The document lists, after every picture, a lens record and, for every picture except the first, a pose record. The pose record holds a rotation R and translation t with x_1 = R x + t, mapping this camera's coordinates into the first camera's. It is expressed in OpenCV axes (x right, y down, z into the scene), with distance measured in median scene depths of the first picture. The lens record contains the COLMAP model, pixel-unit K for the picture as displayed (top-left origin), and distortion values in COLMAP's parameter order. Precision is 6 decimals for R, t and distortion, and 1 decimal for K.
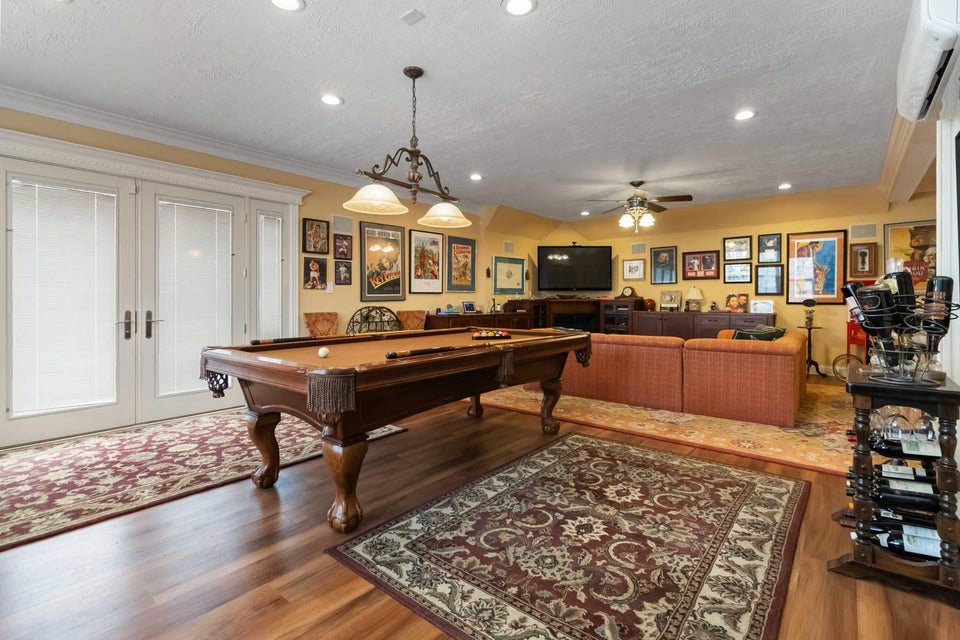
lens RADIAL K [[450.9, 0, 477.5], [0, 450.9, 297.8], [0, 0, 1]] dist [0.003034, 0.000341]
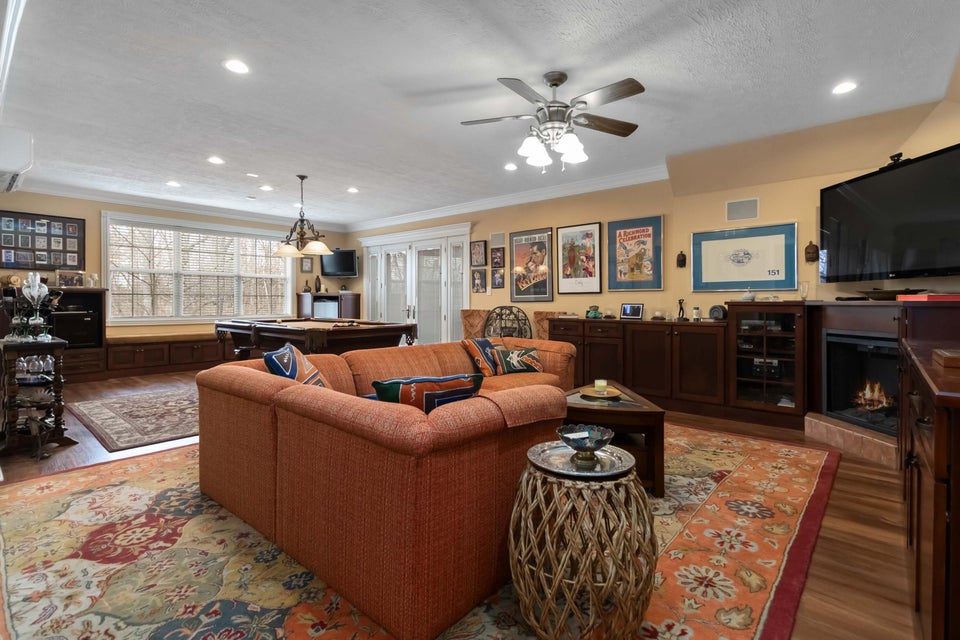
lens RADIAL K [[450.9, 0, 487.9], [0, 450.9, 303.1], [0, 0, 1]] dist [0.003034, 0.000341]
pose [[-0.018666, 0.007607, -0.999797, 0.820710], [0.001855, 0.999970, 0.007574, 0.002136], [0.999824, -0.001713, -0.018679, 0.867931]]
